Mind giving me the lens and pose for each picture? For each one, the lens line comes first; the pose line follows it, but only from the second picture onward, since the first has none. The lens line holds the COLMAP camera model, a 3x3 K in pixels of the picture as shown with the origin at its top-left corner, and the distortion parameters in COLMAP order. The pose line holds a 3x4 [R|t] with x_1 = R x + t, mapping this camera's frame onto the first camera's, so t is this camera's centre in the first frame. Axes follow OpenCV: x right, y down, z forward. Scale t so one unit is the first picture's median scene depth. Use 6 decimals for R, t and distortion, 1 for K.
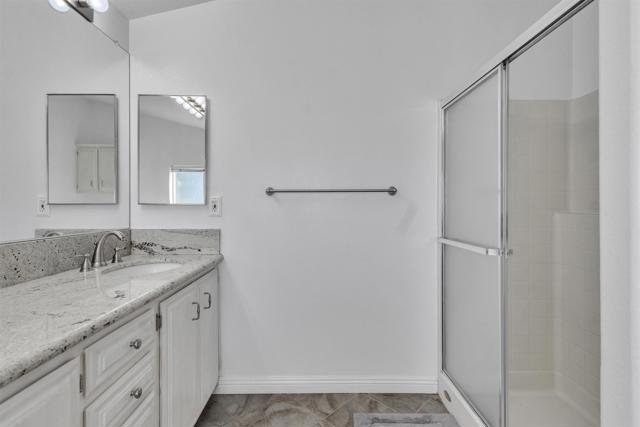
lens RADIAL K [[299.1, 0, 319.1], [0, 299.1, 212.7], [0, 0, 1]] dist [0.003773, 0.000256]
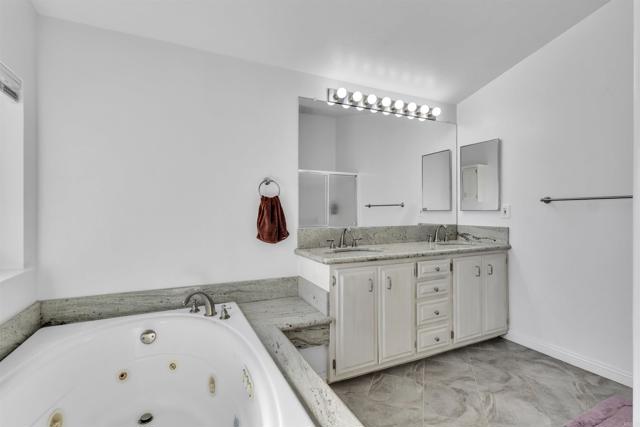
lens RADIAL K [[299.1, 0, 319.6], [0, 299.1, 212.0], [0, 0, 1]] dist [0.003773, 0.000256]
pose [[0.426596, 0.001959, -0.904440, 0.603878], [-0.003758, 0.999993, 0.000393, -0.016968], [0.904434, 0.003231, 0.426601, -0.464681]]
